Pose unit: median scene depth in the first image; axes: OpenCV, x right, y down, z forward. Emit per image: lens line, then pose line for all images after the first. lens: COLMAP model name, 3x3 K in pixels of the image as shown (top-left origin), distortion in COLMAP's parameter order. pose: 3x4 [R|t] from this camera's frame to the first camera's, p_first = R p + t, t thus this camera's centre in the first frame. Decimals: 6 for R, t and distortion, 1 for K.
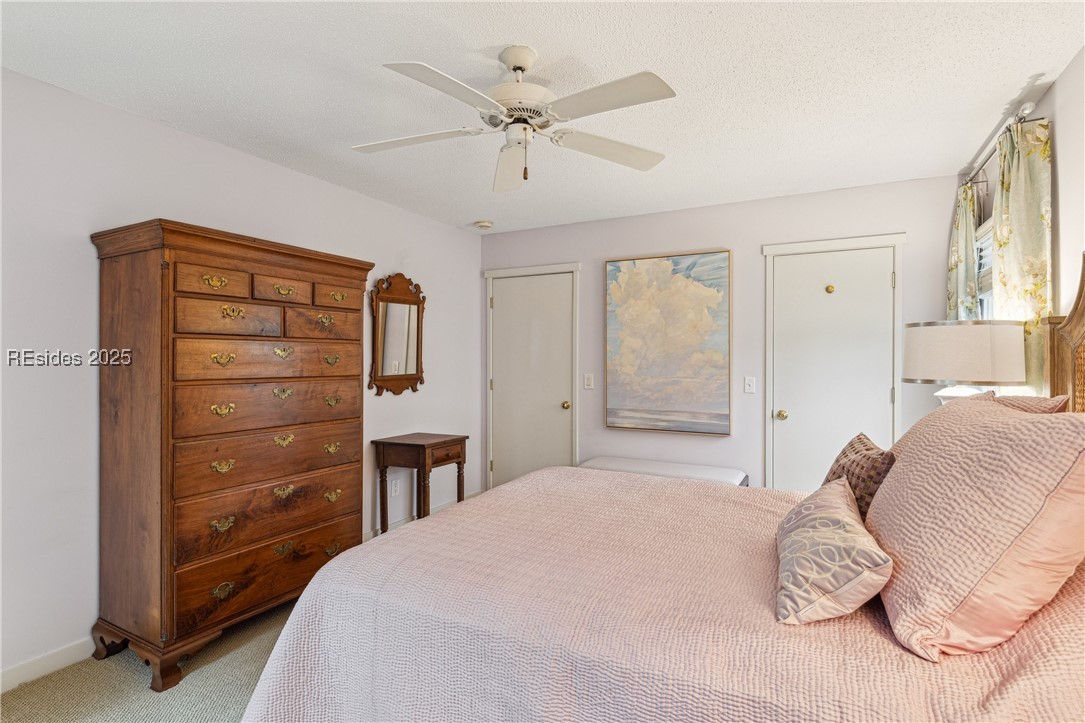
lens RADIAL K [[540.8, 0, 542.5], [0, 540.8, 361.5], [0, 0, 1]] dist [0.000574, 0.000300]
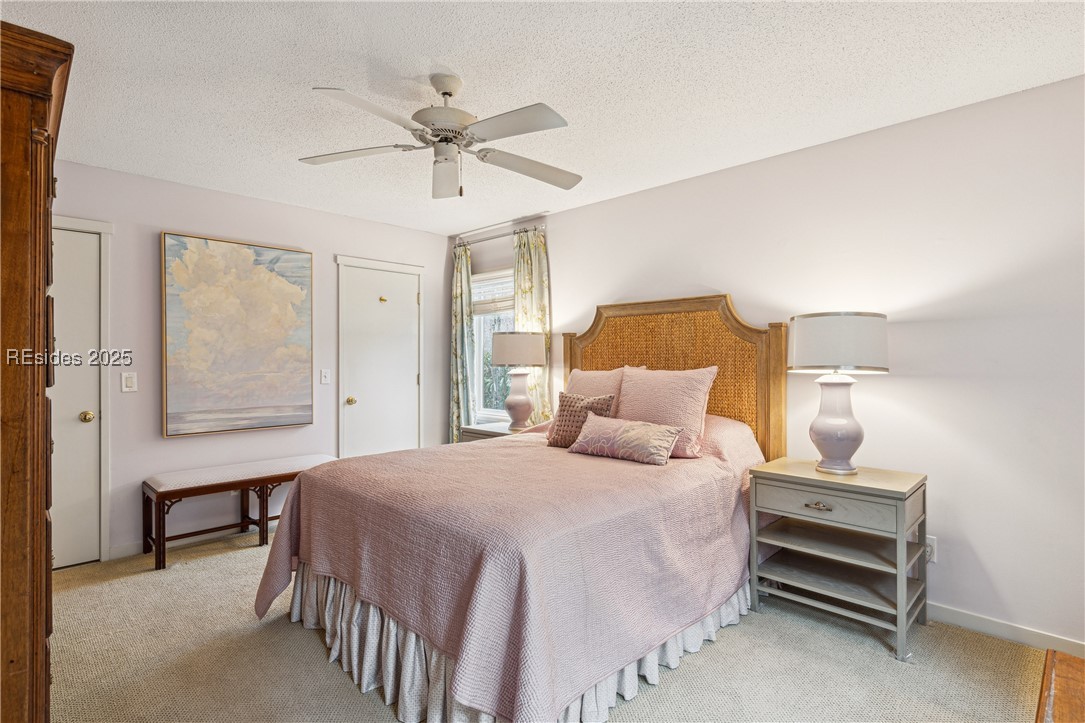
lens RADIAL K [[540.8, 0, 542.5], [0, 540.8, 361.5], [0, 0, 1]] dist [0.000574, 0.000300]
pose [[0.276366, -0.006976, 0.961027, -0.543106], [0.007667, 0.999958, 0.005054, 0.009329], [-0.961022, 0.005971, 0.276407, 0.248353]]
